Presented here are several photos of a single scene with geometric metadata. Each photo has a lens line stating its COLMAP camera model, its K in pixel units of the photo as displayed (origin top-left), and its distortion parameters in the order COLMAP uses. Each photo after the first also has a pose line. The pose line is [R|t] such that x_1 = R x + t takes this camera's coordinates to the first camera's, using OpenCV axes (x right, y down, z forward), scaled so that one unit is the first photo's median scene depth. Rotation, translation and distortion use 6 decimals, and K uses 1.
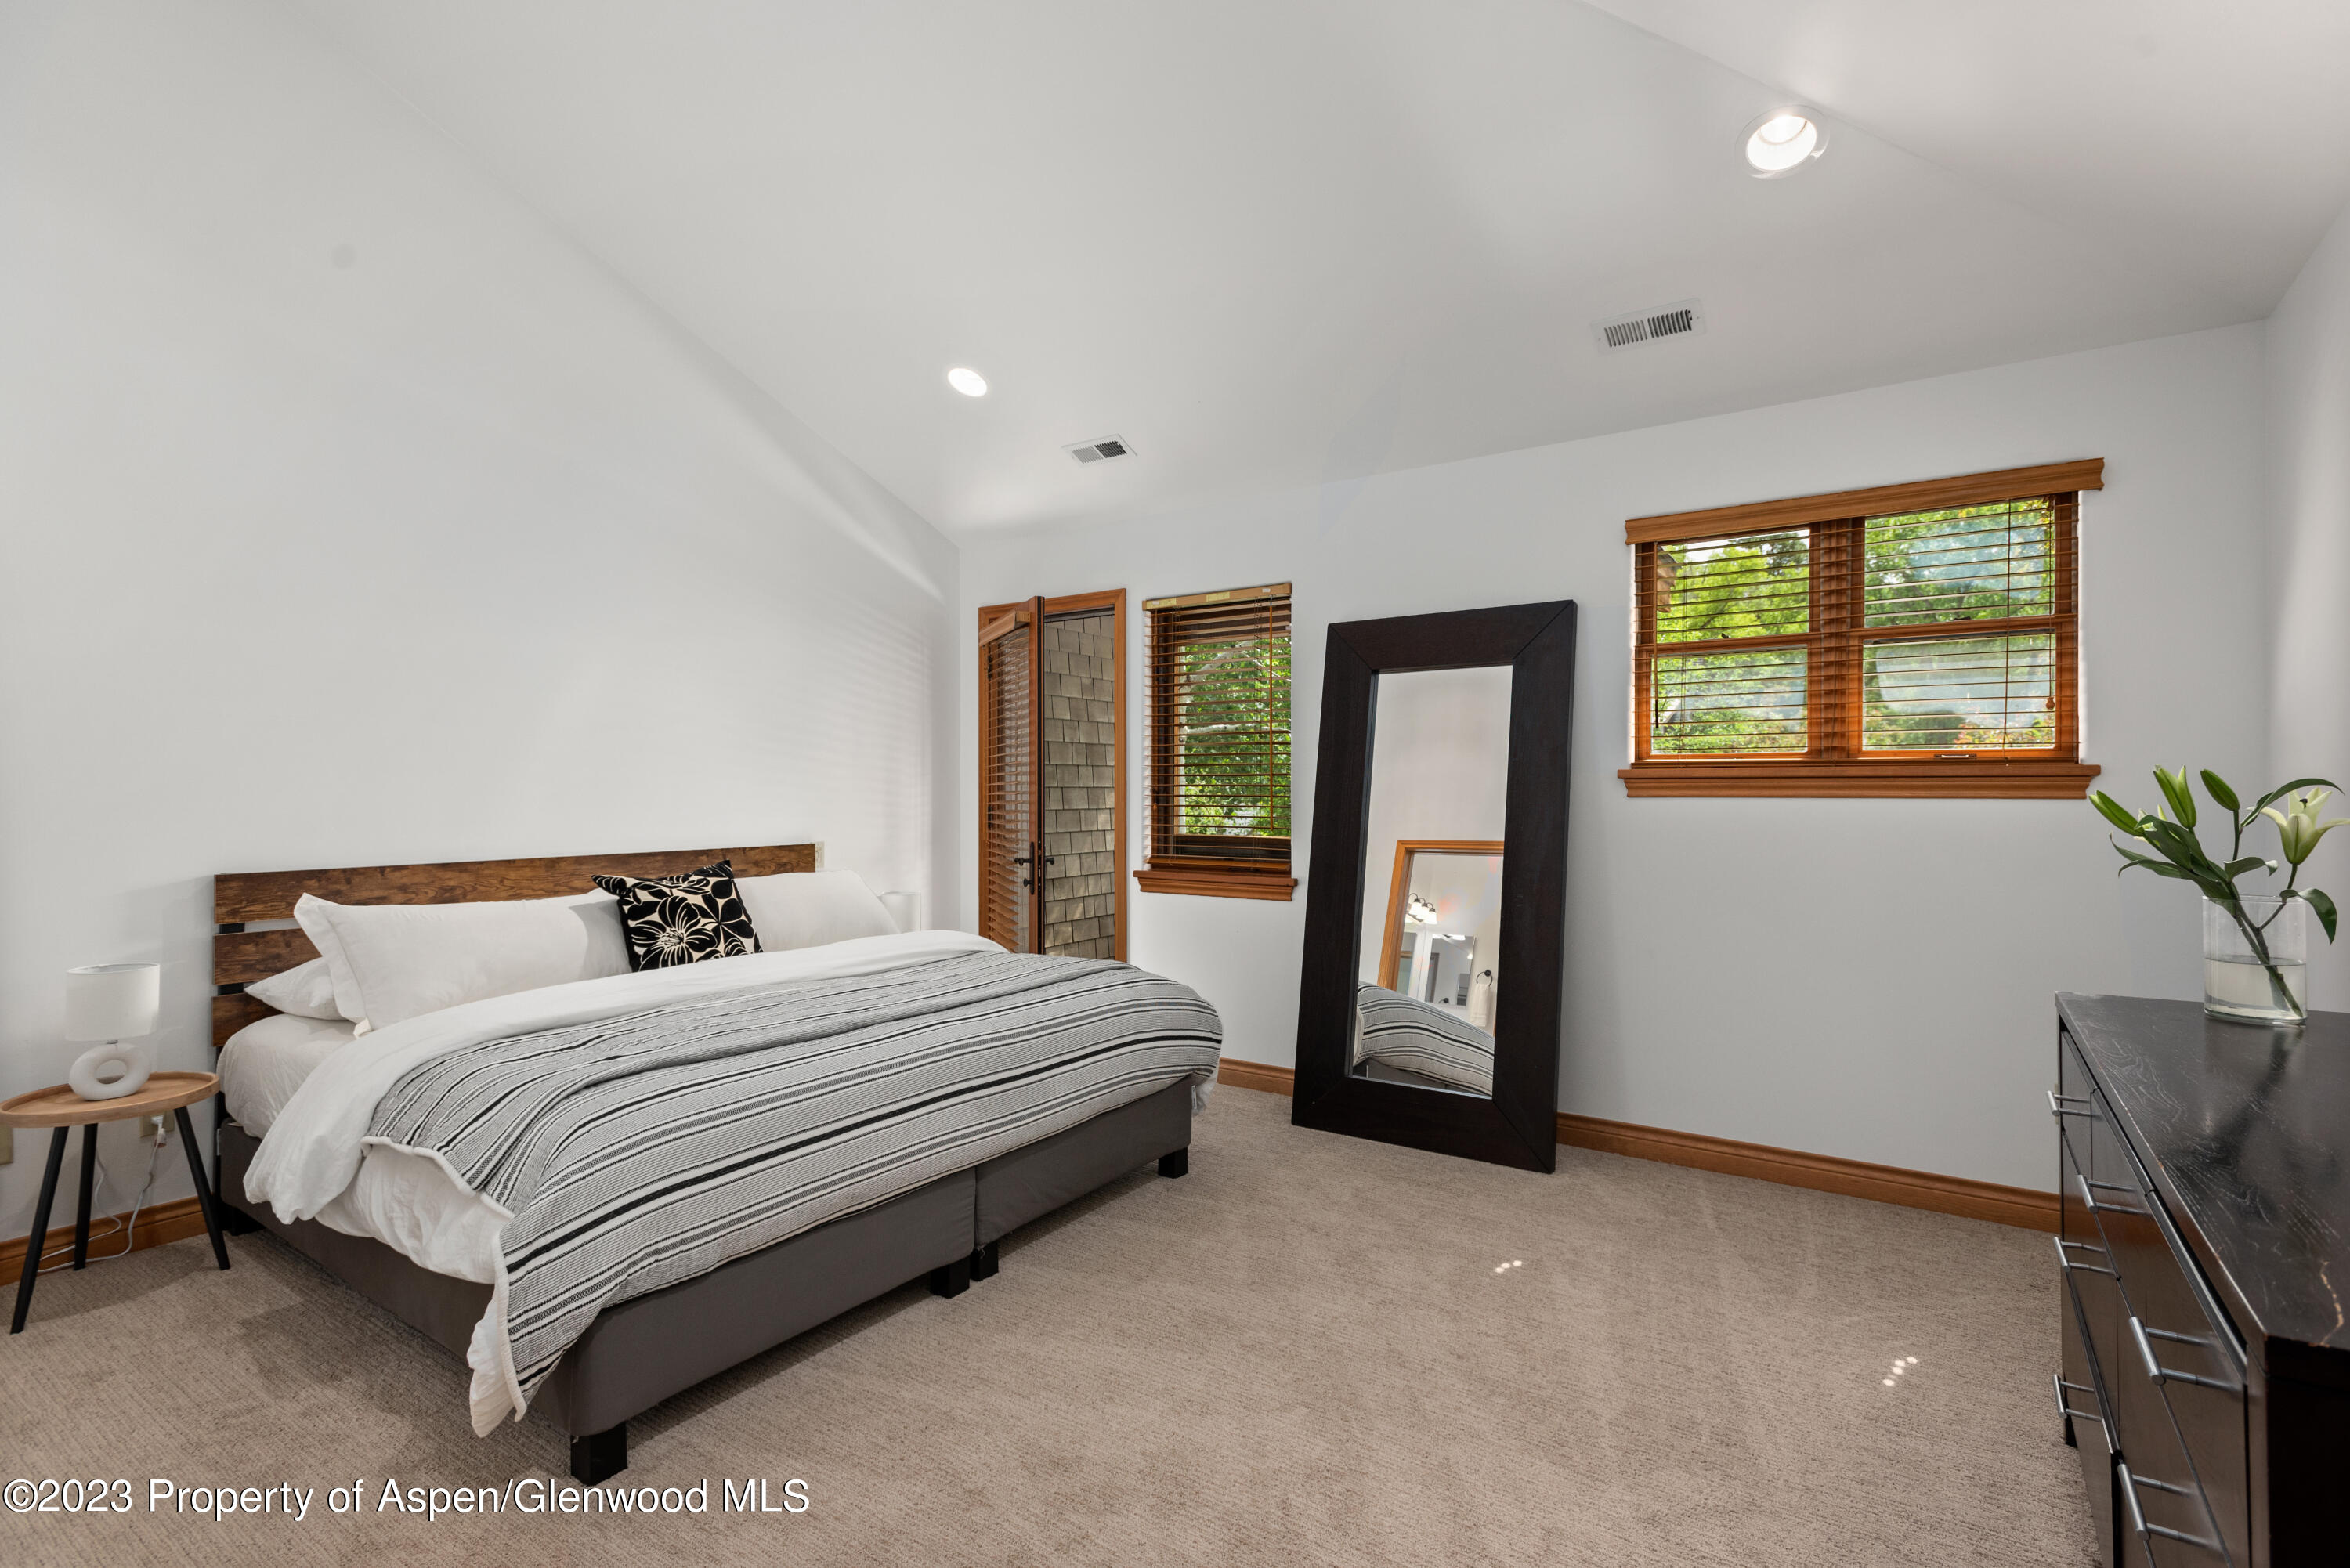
lens RADIAL K [[1100.3, 0, 1162.4], [0, 1100.3, 759.9], [0, 0, 1]] dist [0.017520, -0.000480]
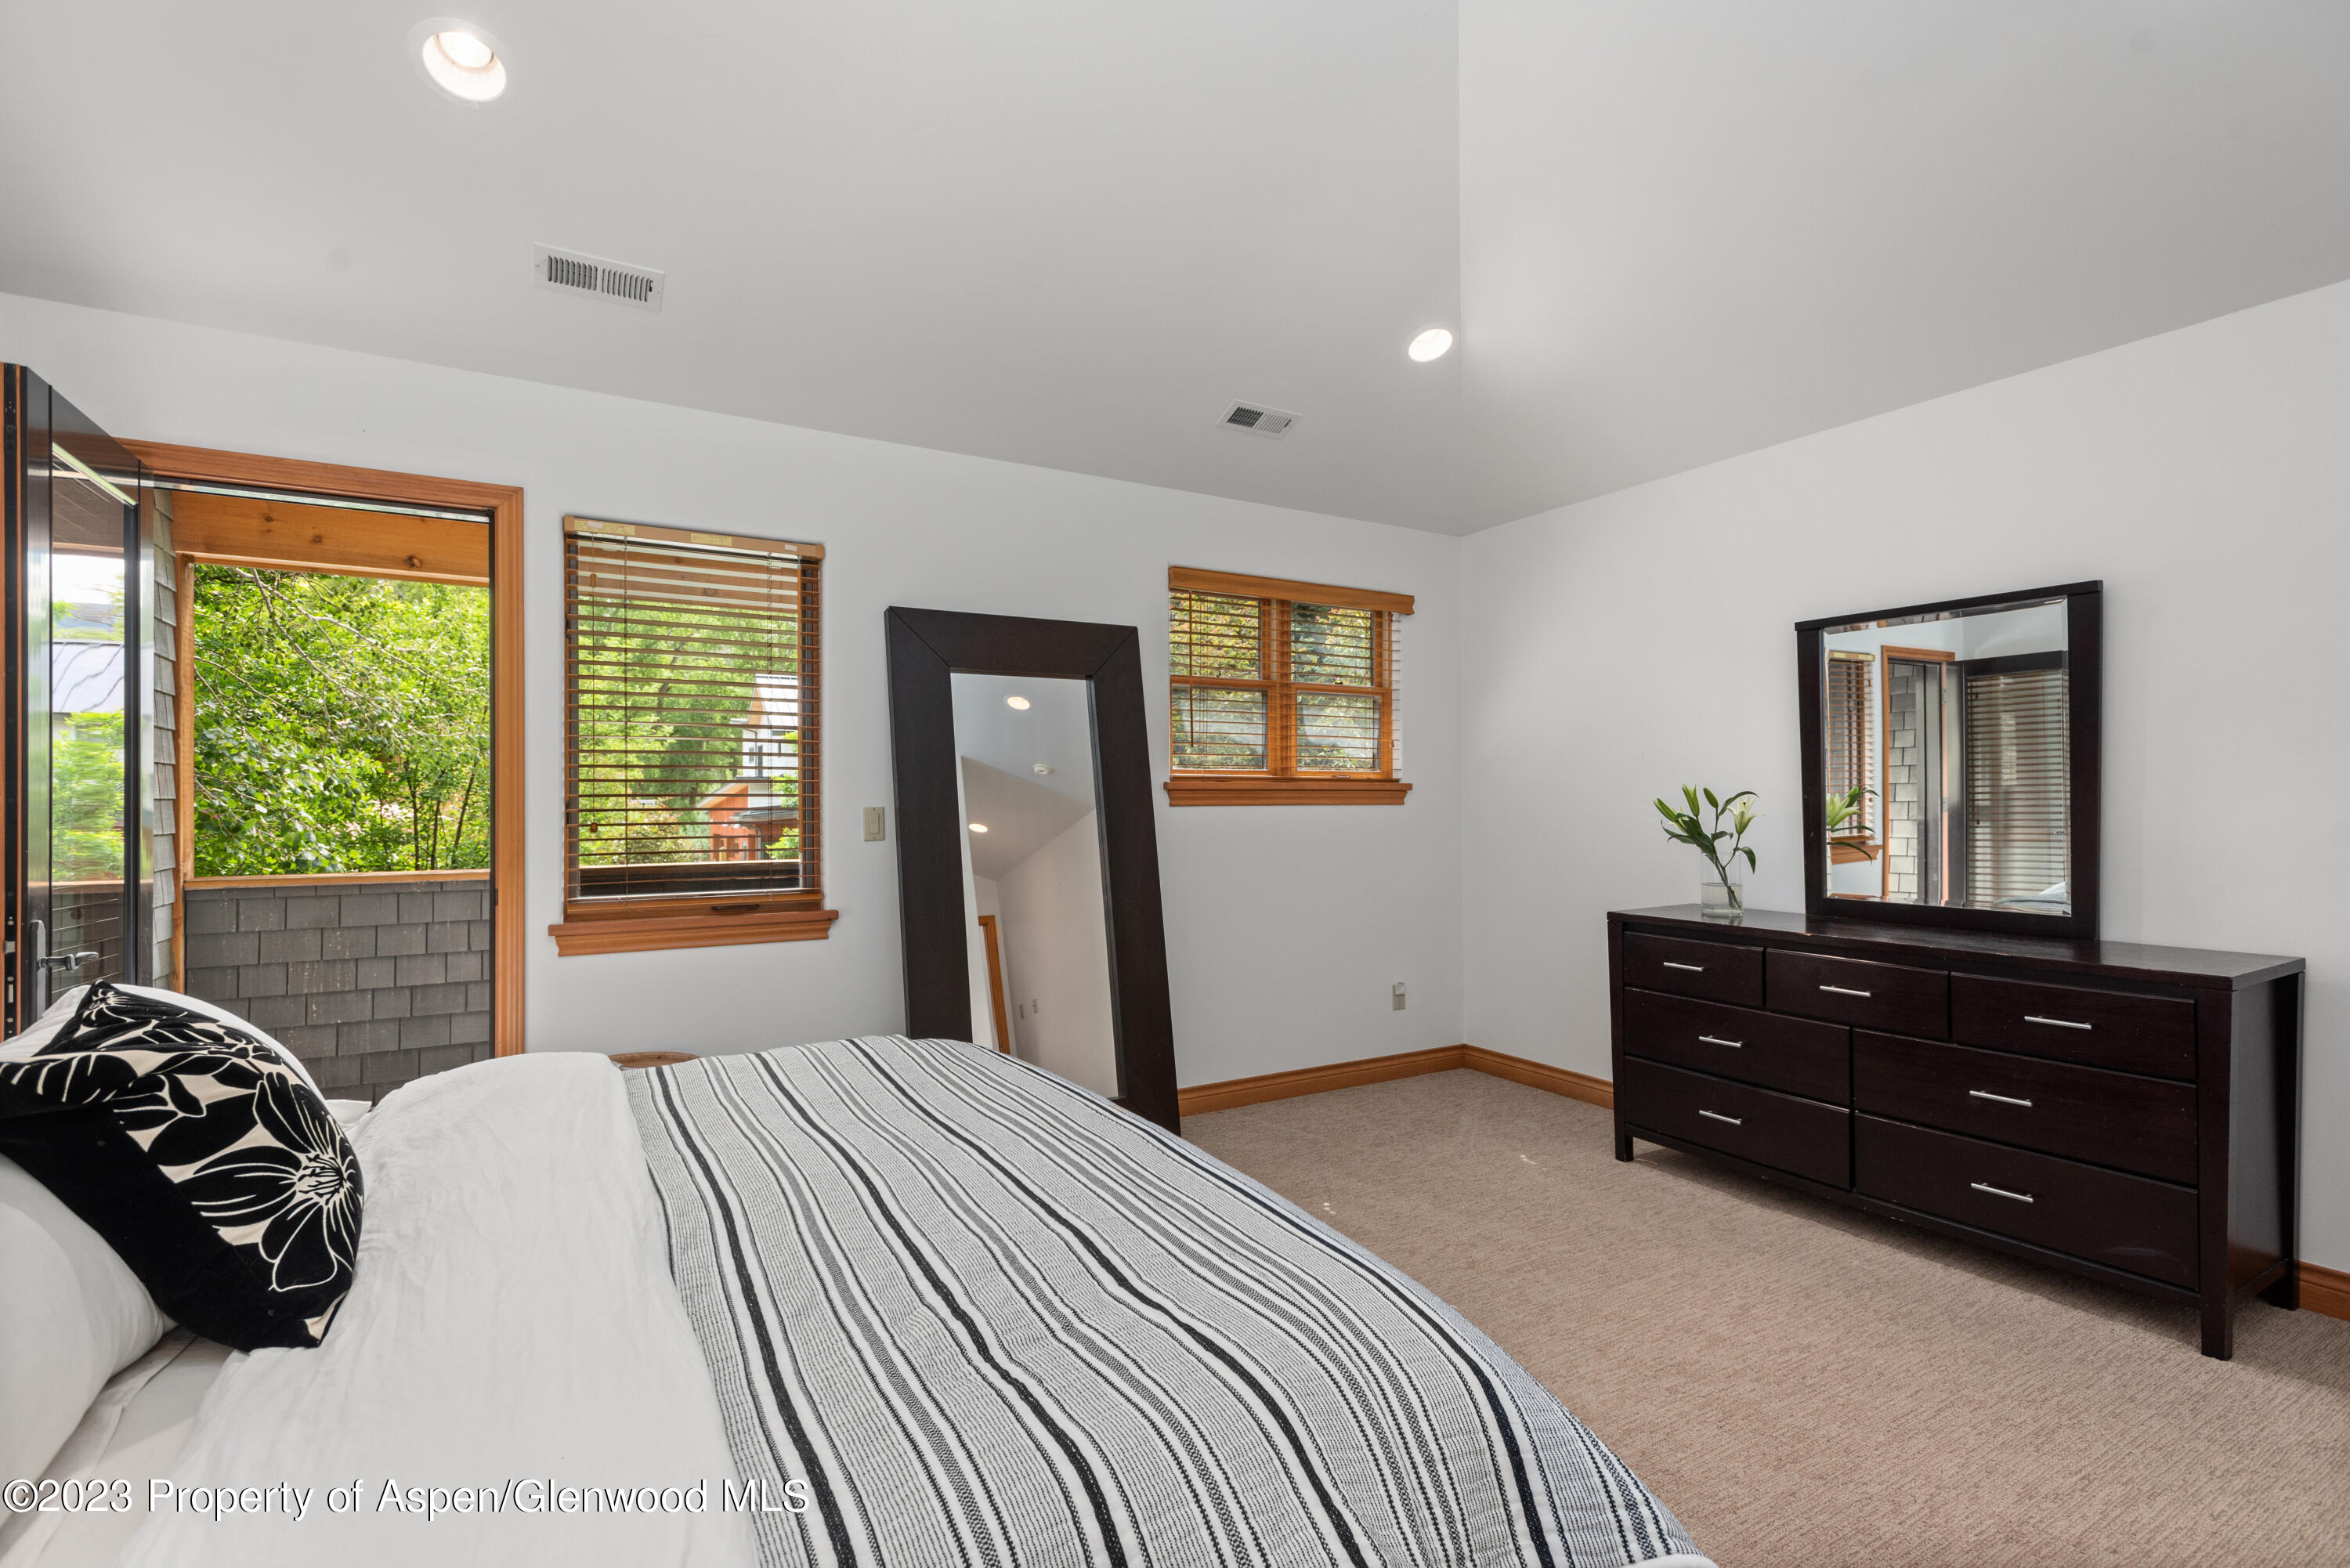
lens RADIAL K [[1100.3, 0, 1167.5], [0, 1100.3, 806.6], [0, 0, 1]] dist [0.017520, -0.000480]
pose [[0.428995, -0.004818, 0.903294, -0.690202], [-0.020022, 0.999689, 0.014841, 0.018366], [-0.903085, -0.024452, 0.428765, 0.576962]]
